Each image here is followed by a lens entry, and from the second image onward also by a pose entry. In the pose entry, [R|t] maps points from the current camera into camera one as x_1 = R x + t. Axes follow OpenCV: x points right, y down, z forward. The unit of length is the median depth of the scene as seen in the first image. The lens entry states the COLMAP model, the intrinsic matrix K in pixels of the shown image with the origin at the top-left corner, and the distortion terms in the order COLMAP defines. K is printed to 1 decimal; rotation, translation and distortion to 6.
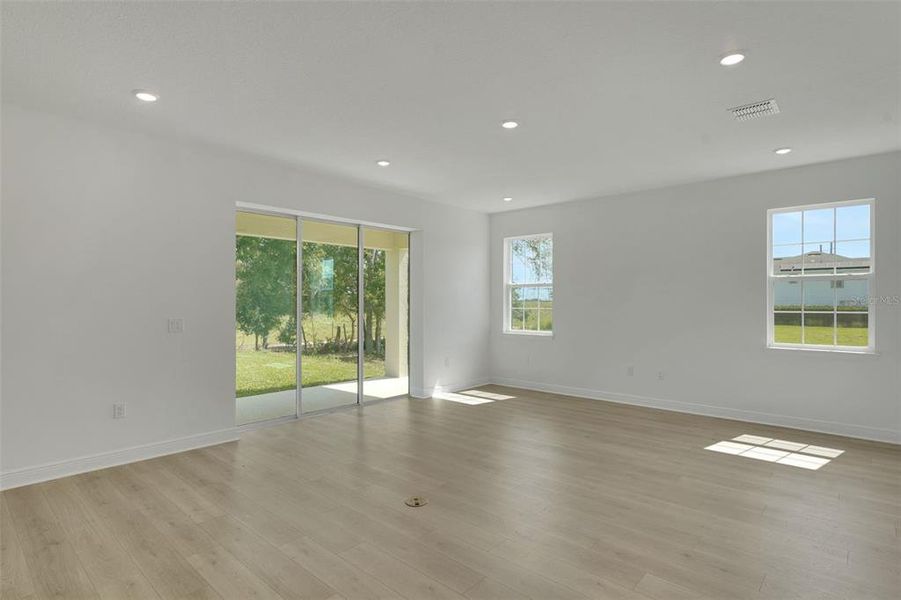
lens RADIAL K [[482.5, 0, 450.5], [0, 482.5, 300.0], [0, 0, 1]] dist [0.002093, 0.000482]
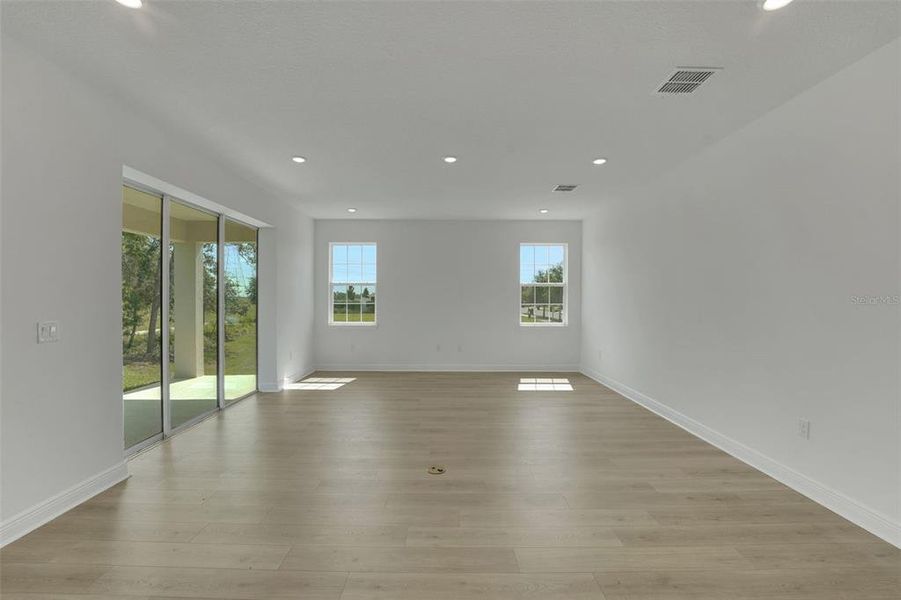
lens RADIAL K [[383.7, 0, 450.5], [0, 383.7, 300.0], [0, 0, 1]] dist [0.001164, -0.000288]
pose [[0.743892, -0.003088, 0.668293, -0.300880], [-0.004050, 0.999950, 0.009128, -0.000552], [-0.668288, -0.009497, 0.743842, 0.130758]]
